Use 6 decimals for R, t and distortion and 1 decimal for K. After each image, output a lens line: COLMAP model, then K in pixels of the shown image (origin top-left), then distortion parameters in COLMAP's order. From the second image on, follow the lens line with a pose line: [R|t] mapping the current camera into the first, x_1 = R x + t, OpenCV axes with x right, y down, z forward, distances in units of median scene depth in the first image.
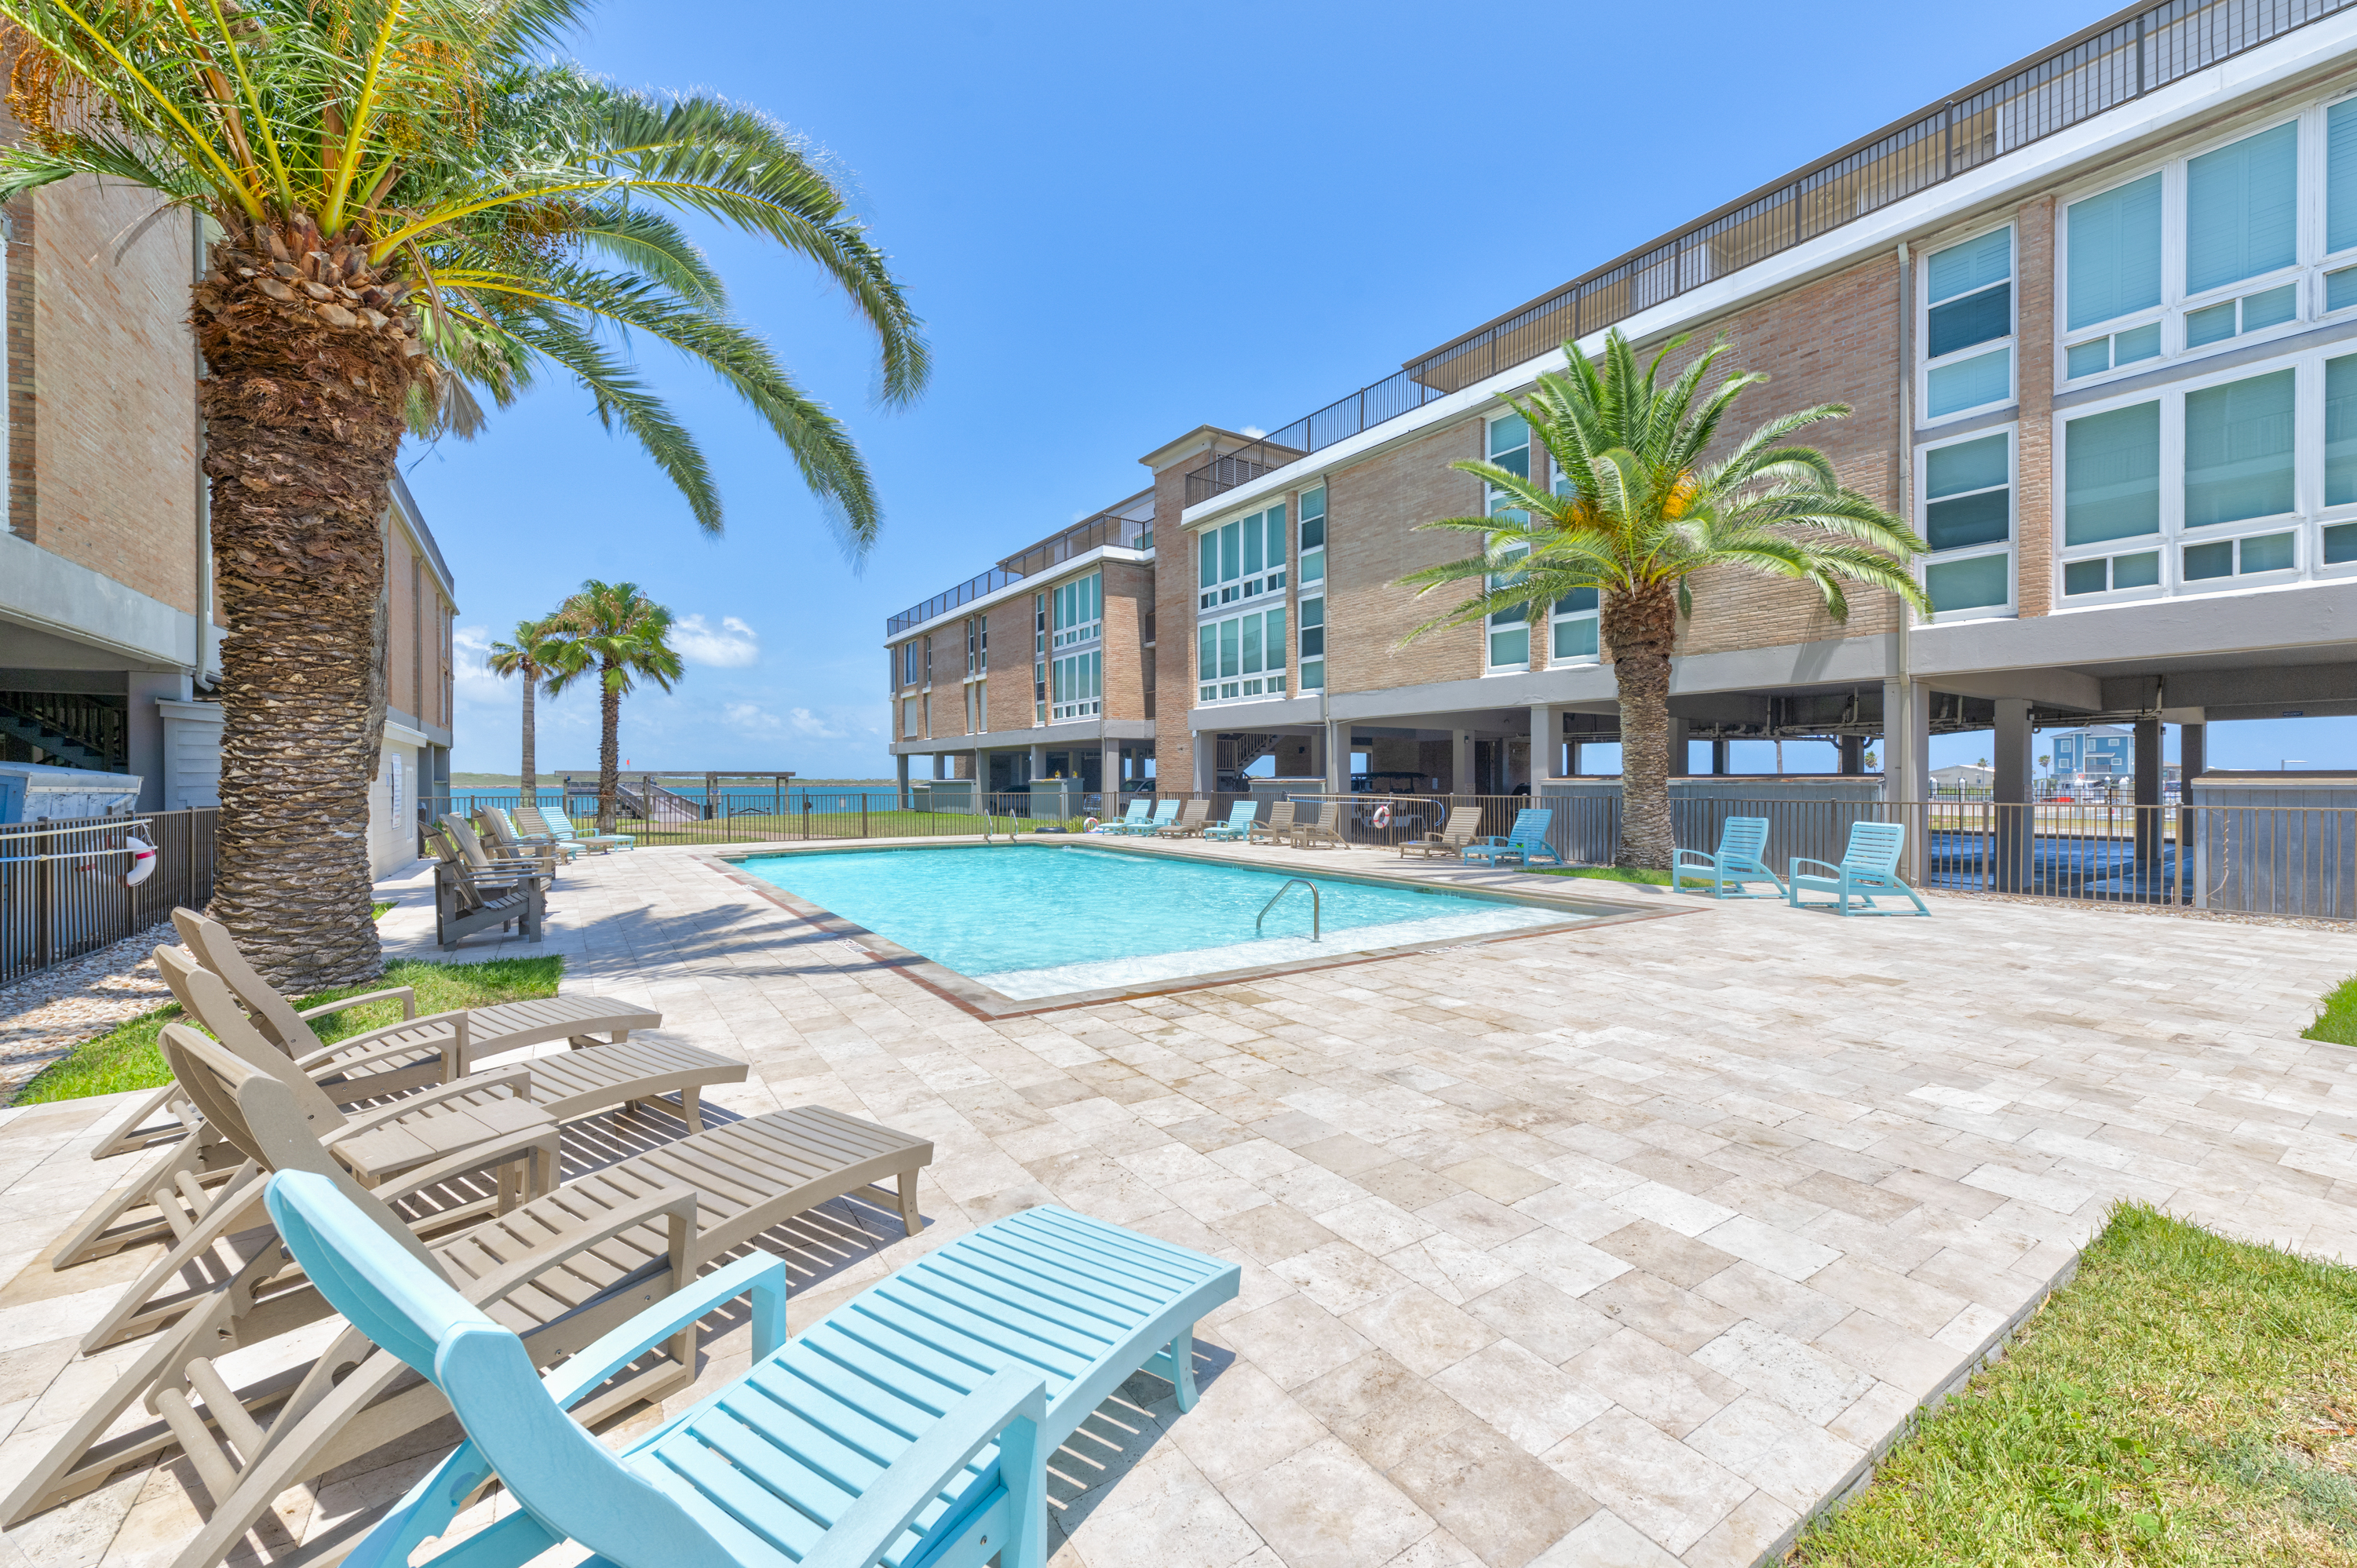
lens RADIAL K [[934.1, 0, 1182.4], [0, 934.1, 783.9], [0, 0, 1]] dist [0.000447, -0.000146]
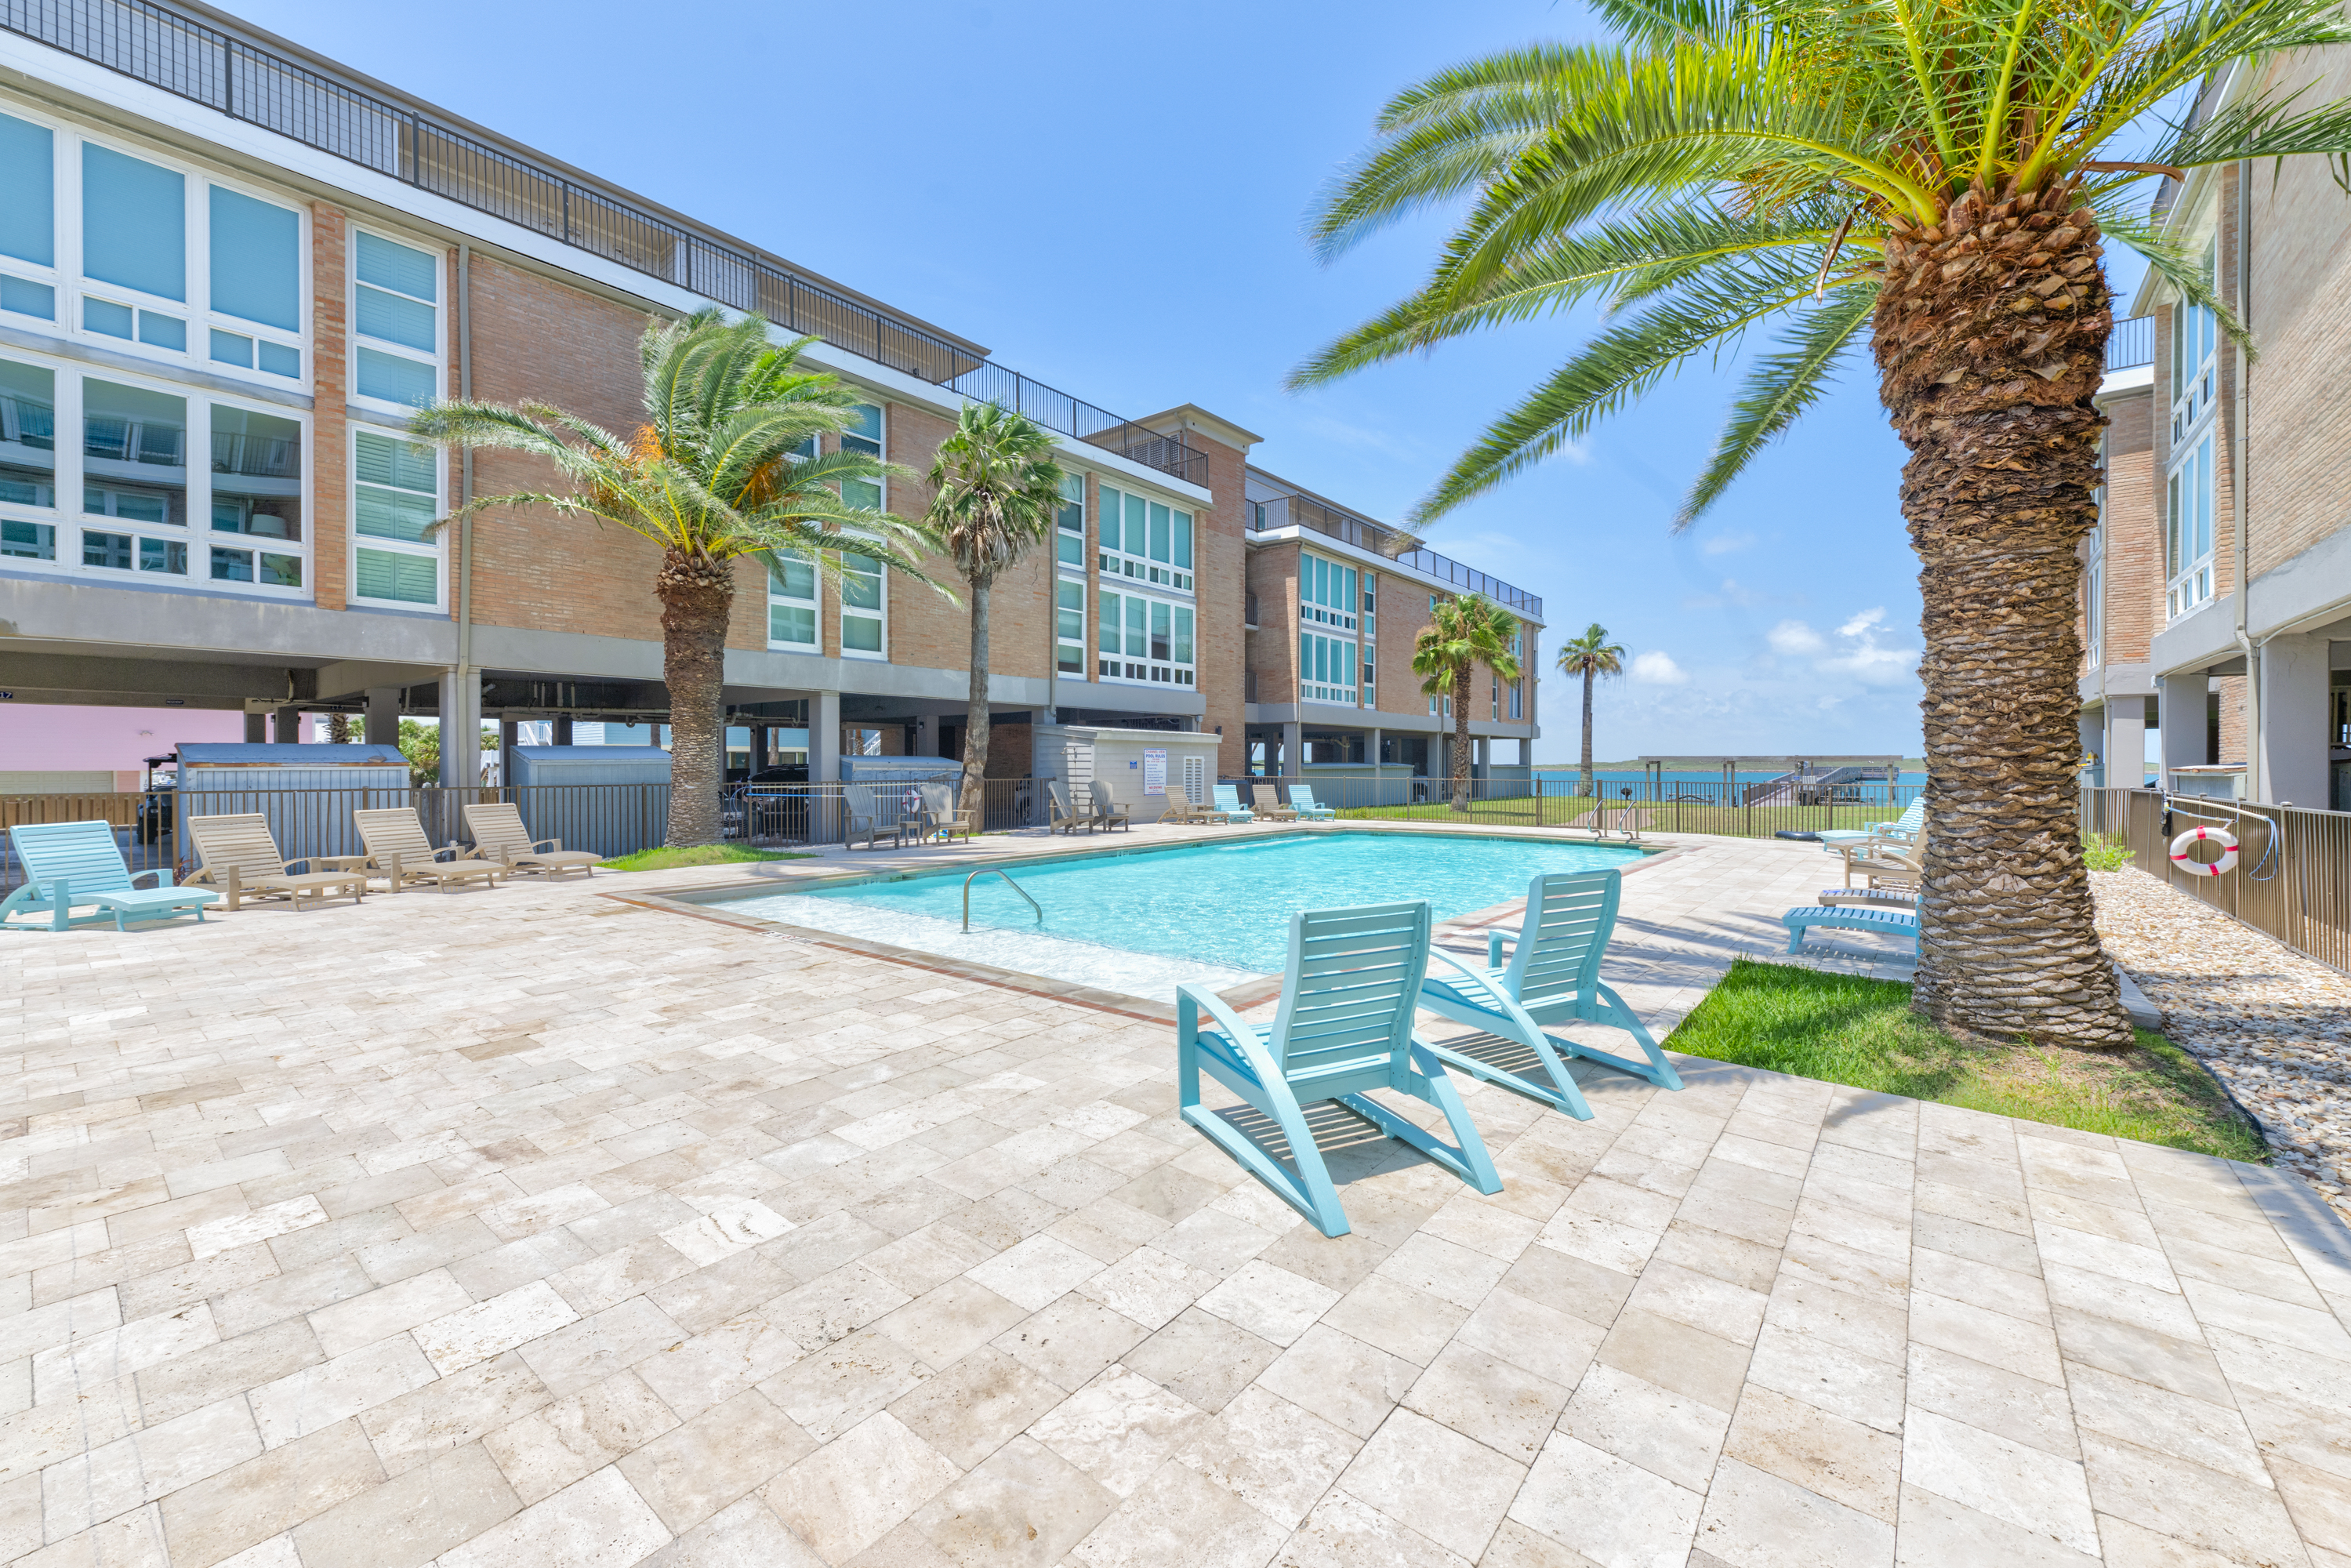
lens RADIAL K [[933.3, 0, 1180.8], [0, 933.3, 768.9], [0, 0, 1]] dist [0.001908, -0.000191]
pose [[0.295163, 0.005895, -0.955429, 0.405594], [-0.005517, 0.999975, 0.004465, -0.002483], [0.955431, 0.003953, 0.295188, 0.330937]]
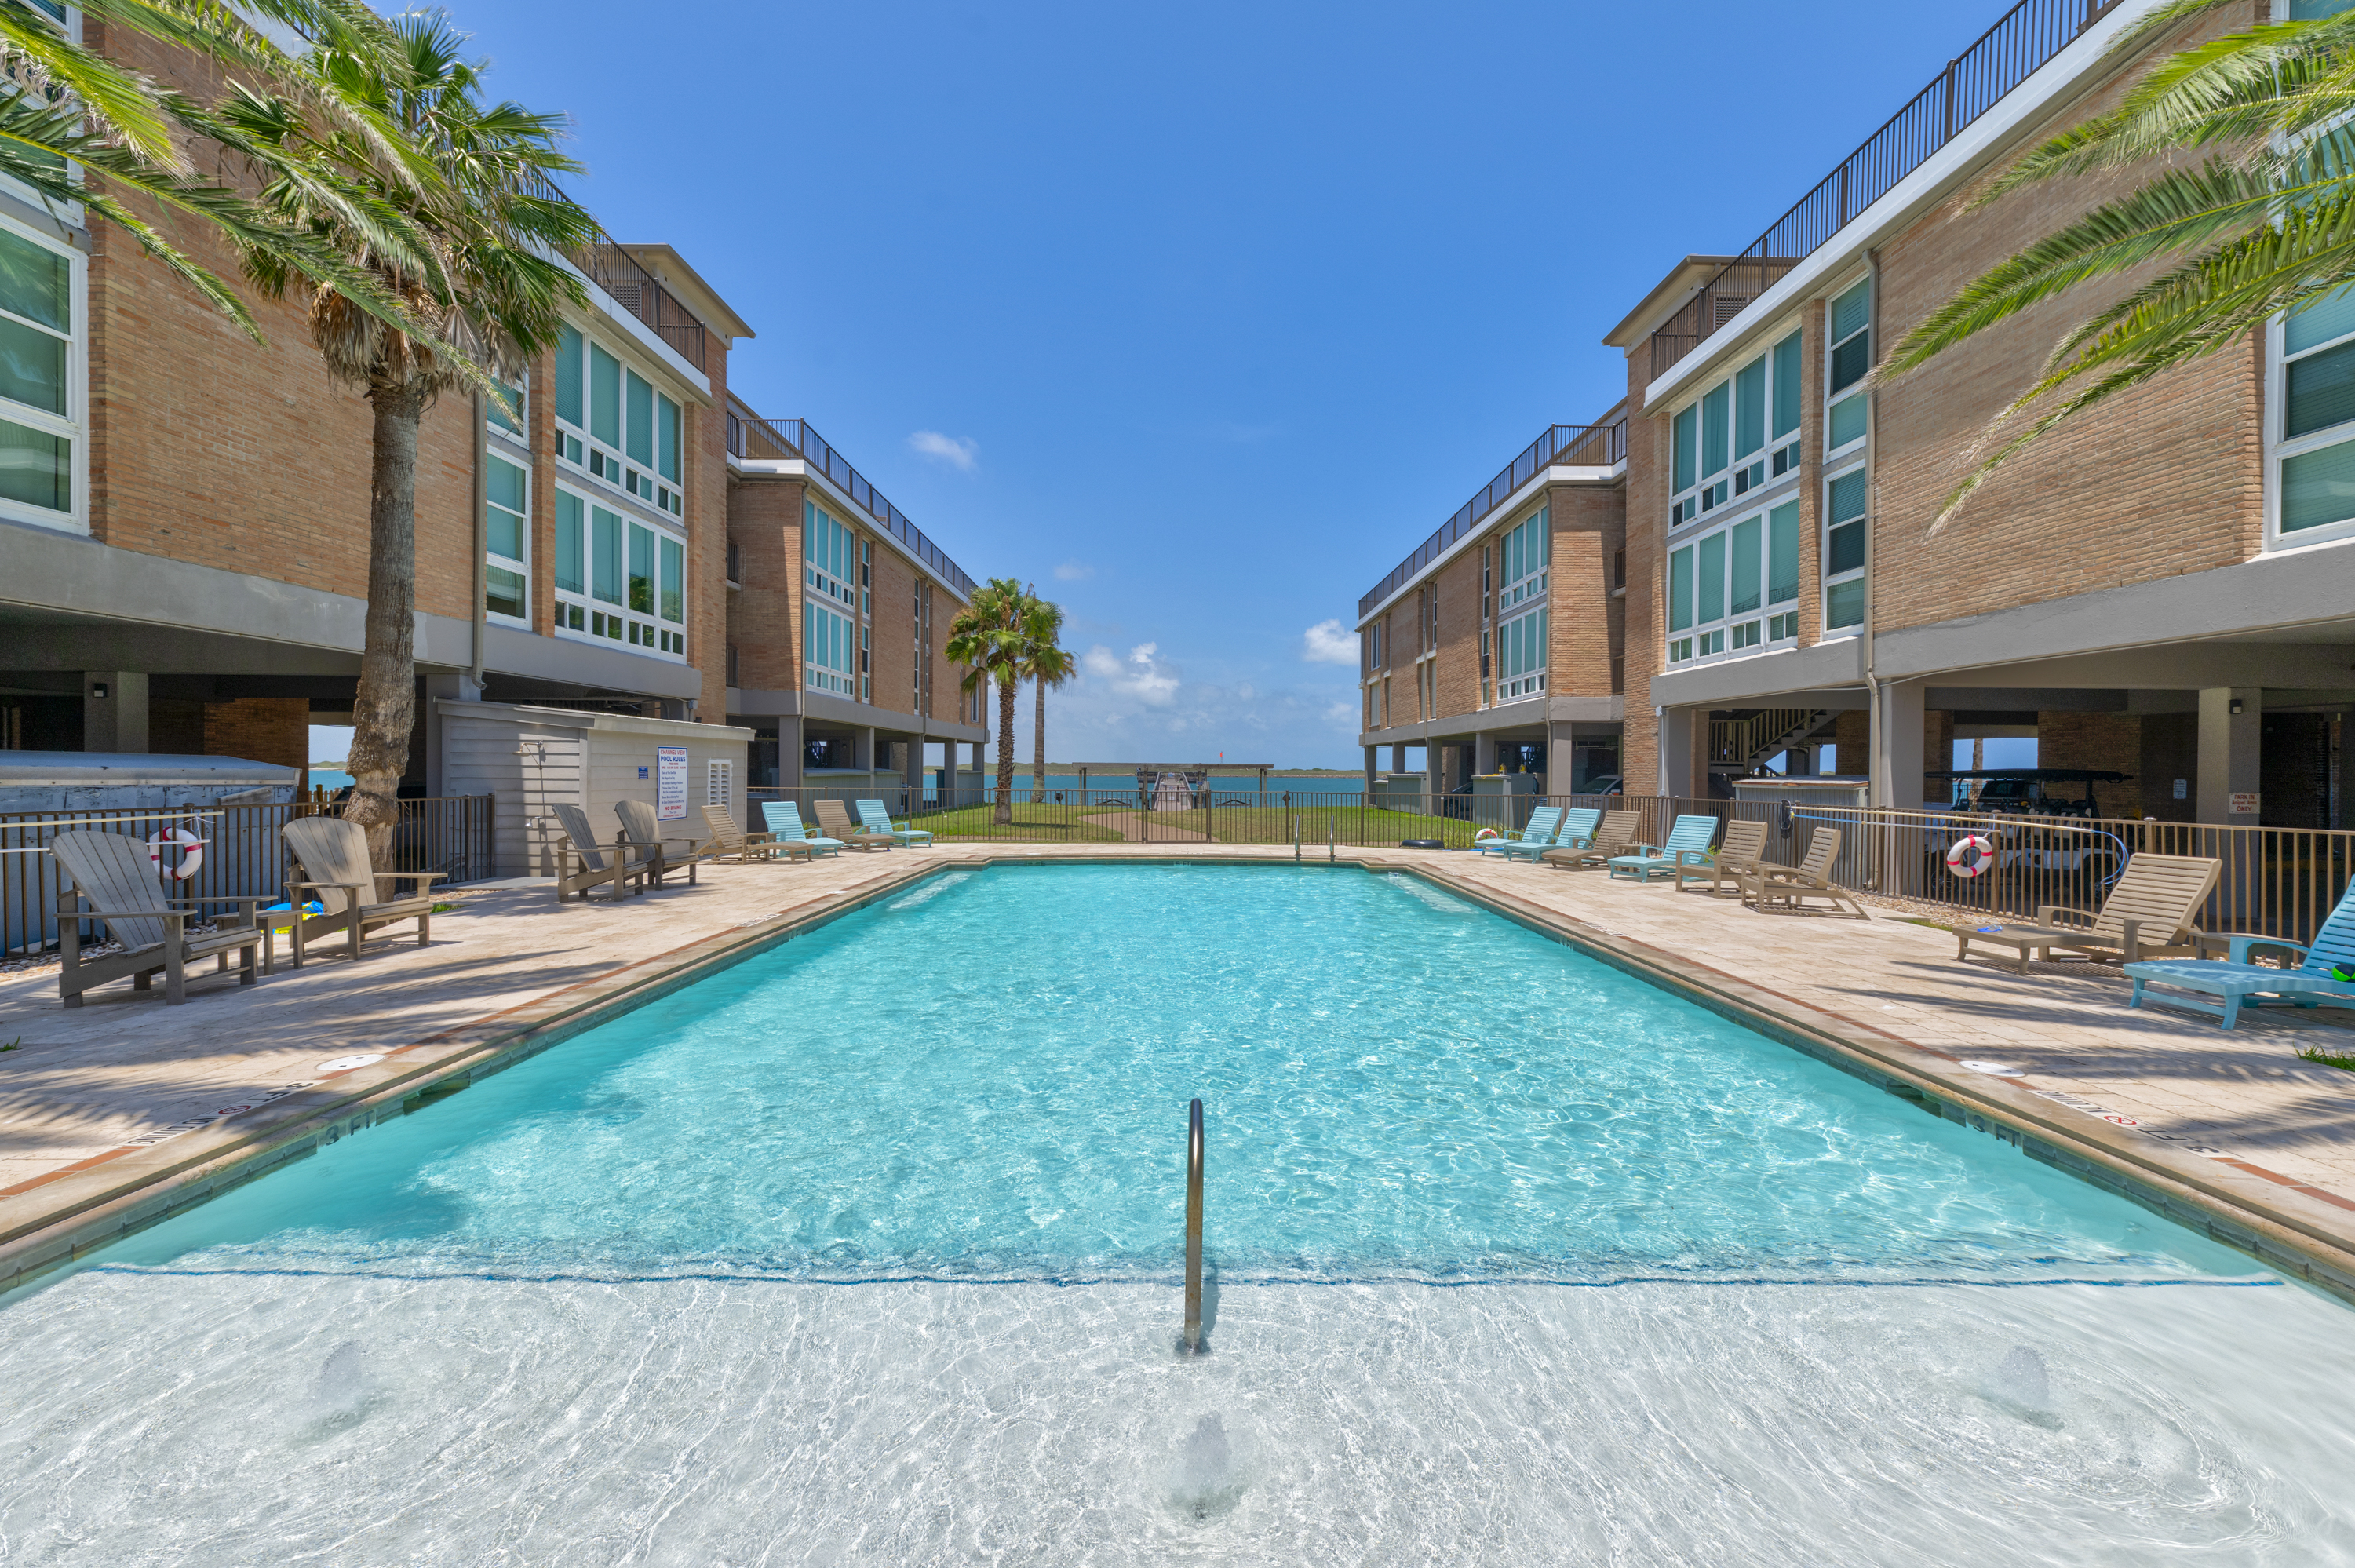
lens RADIAL K [[931.5, 0, 1178.1], [0, 931.5, 777.3], [0, 0, 1]] dist [0.000333, -0.000236]
pose [[0.831294, 0.011395, -0.555716, 0.109938], [-0.010659, 0.999933, 0.004560, -0.005456], [0.555730, 0.002132, 0.831360, 0.265121]]
